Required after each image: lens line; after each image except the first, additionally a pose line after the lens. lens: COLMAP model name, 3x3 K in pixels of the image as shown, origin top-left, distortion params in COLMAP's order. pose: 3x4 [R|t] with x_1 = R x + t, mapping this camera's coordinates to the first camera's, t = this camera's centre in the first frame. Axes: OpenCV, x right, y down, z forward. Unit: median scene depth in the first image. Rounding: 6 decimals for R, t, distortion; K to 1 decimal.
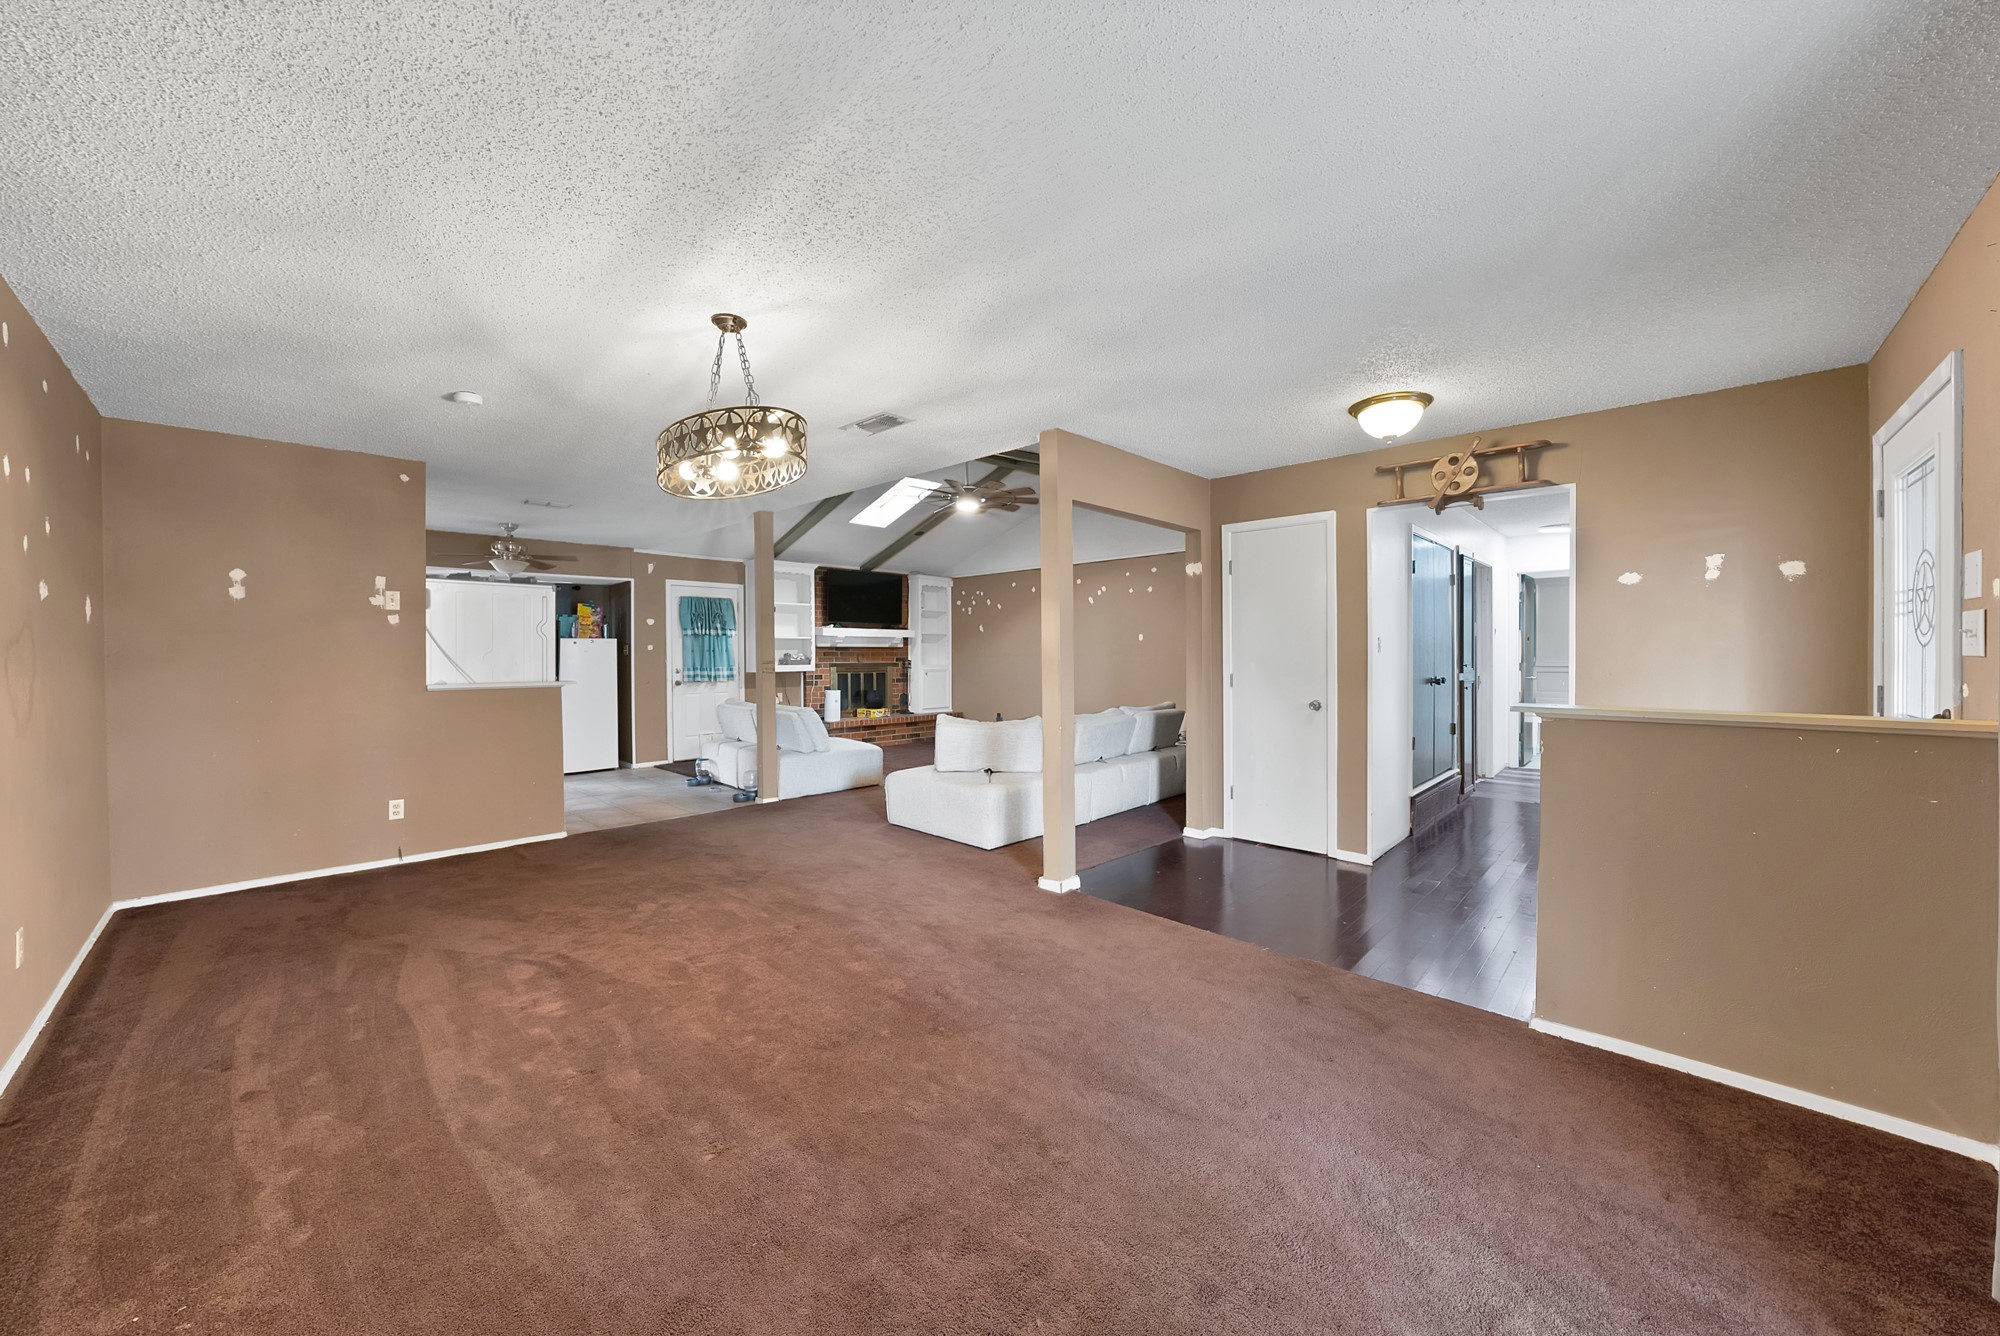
lens RADIAL K [[723.6, 0, 1004.2], [0, 723.6, 660.6], [0, 0, 1]] dist [-0.027791, 0.006154]
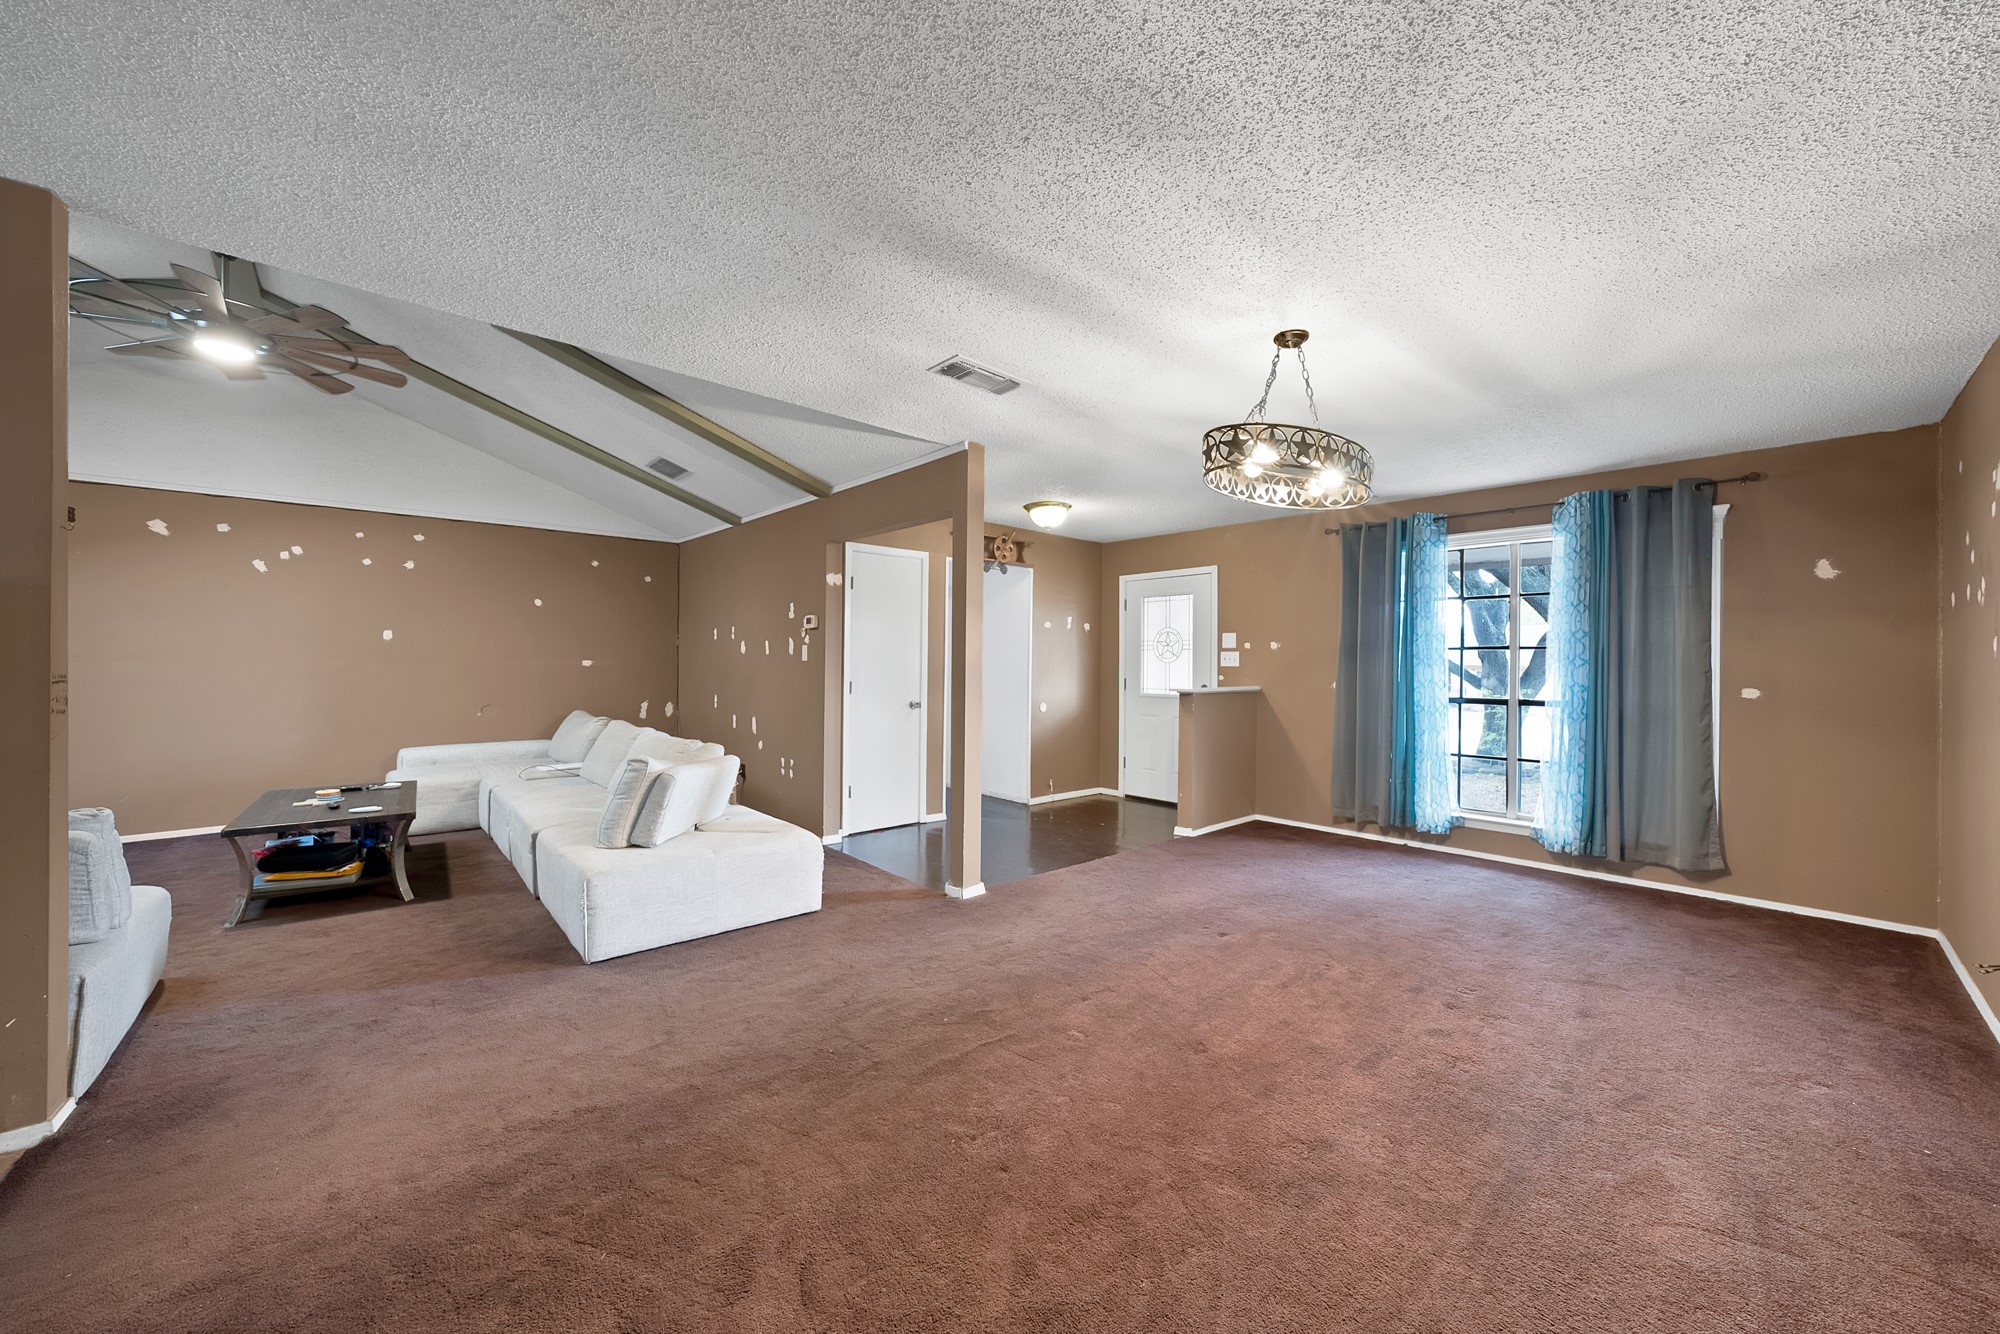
lens RADIAL K [[723.6, 0, 1004.2], [0, 723.6, 659.6], [0, 0, 1]] dist [-0.027791, 0.006154]
pose [[0.071475, 0.010041, 0.997392, -0.668633], [0.002672, 0.999944, -0.010258, -0.002264], [-0.997439, 0.003399, 0.071444, 0.624559]]
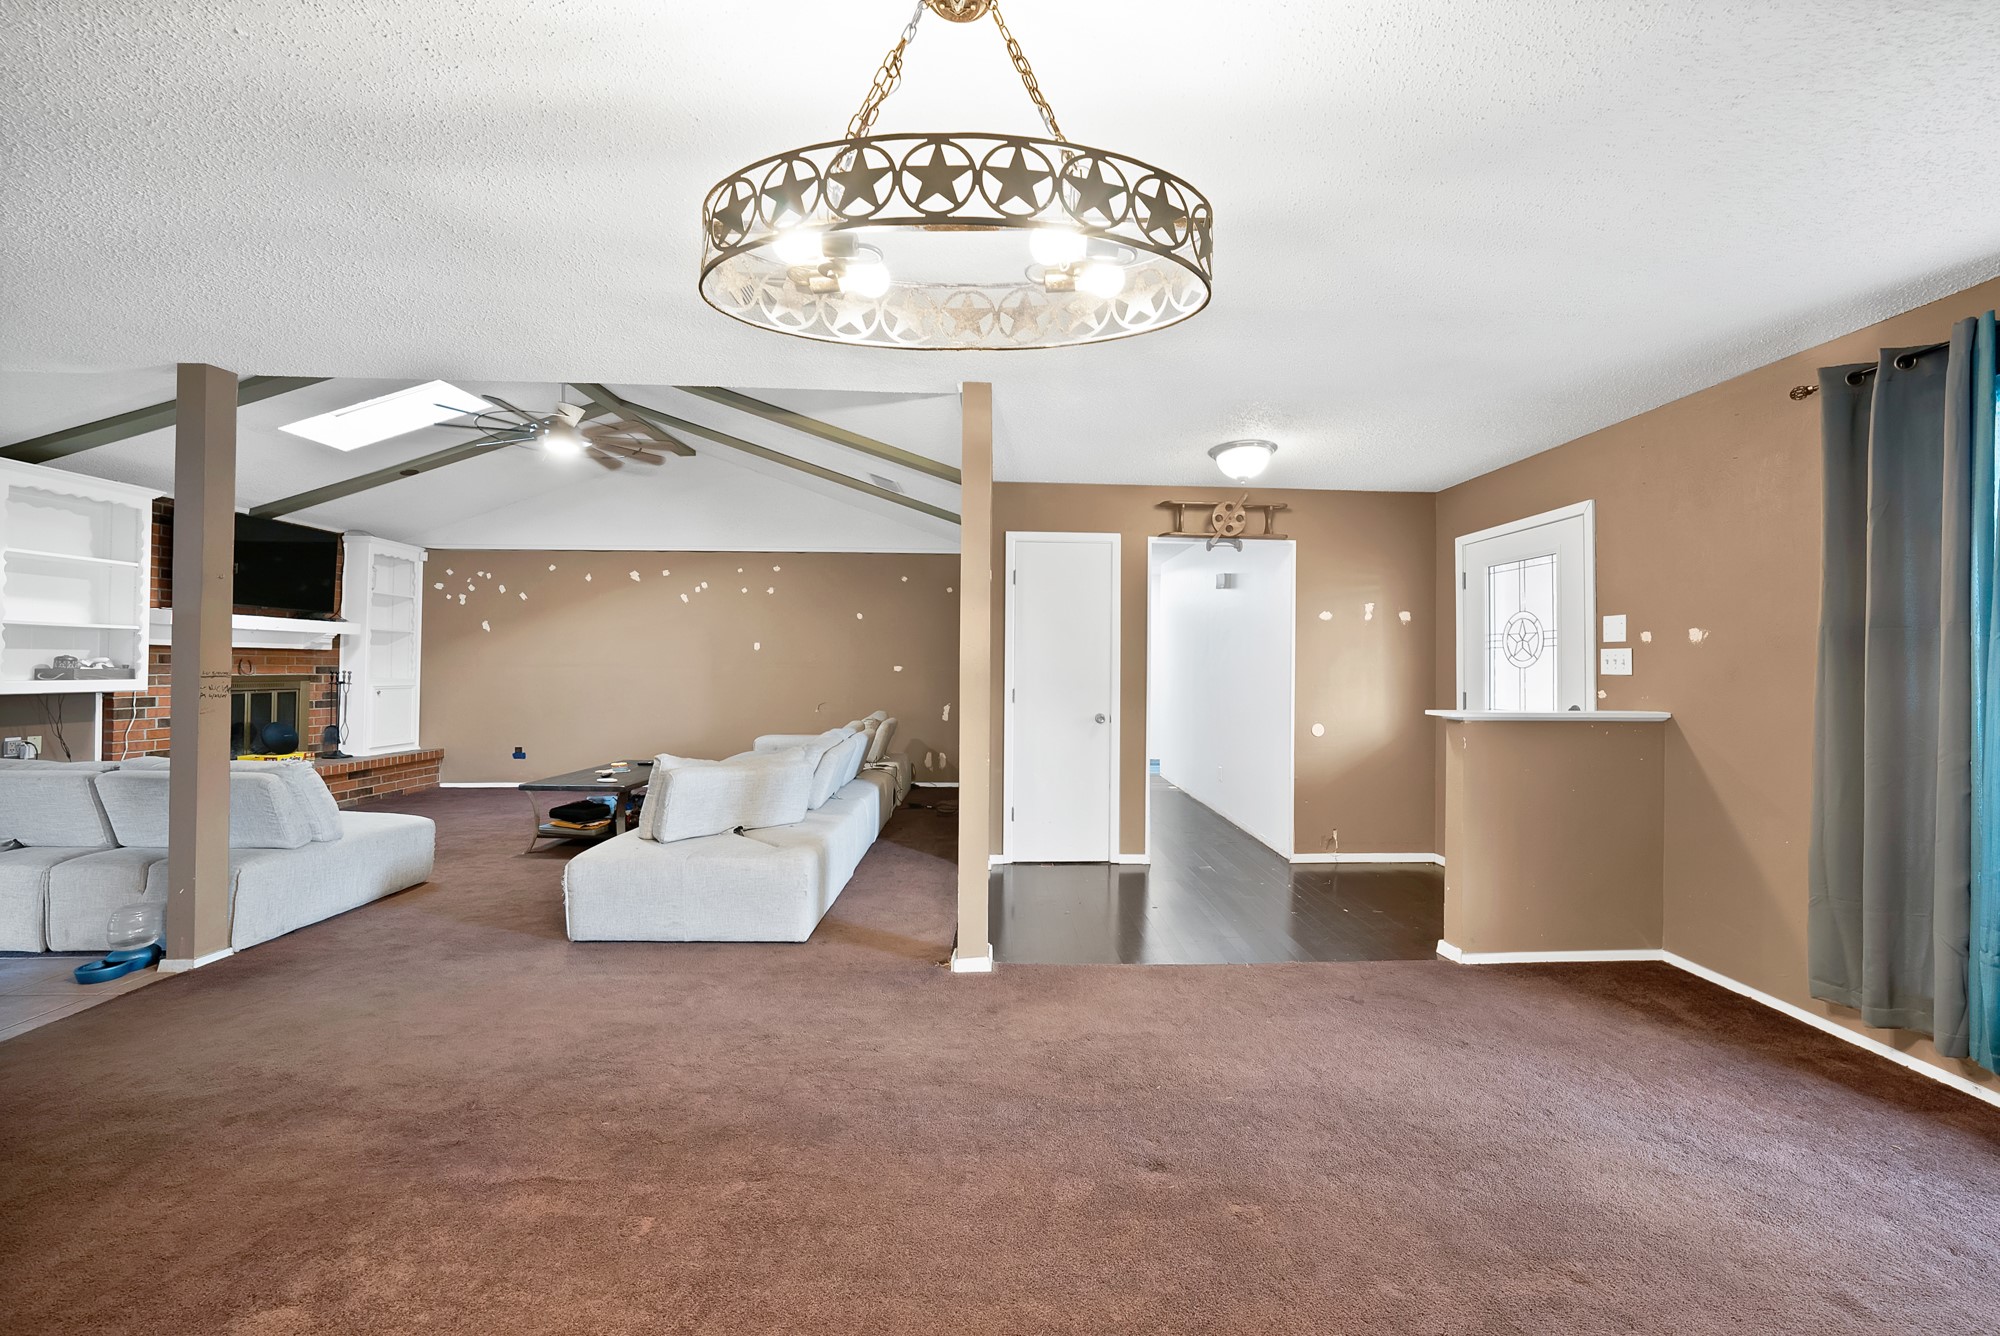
lens RADIAL K [[723.6, 0, 1004.2], [0, 723.6, 660.6], [0, 0, 1]] dist [-0.027791, 0.006154]
pose [[0.687650, 0.016107, 0.725864, -0.347714], [-0.003771, 0.999820, -0.018614, -0.001038], [-0.726033, 0.010062, 0.687586, 0.318889]]
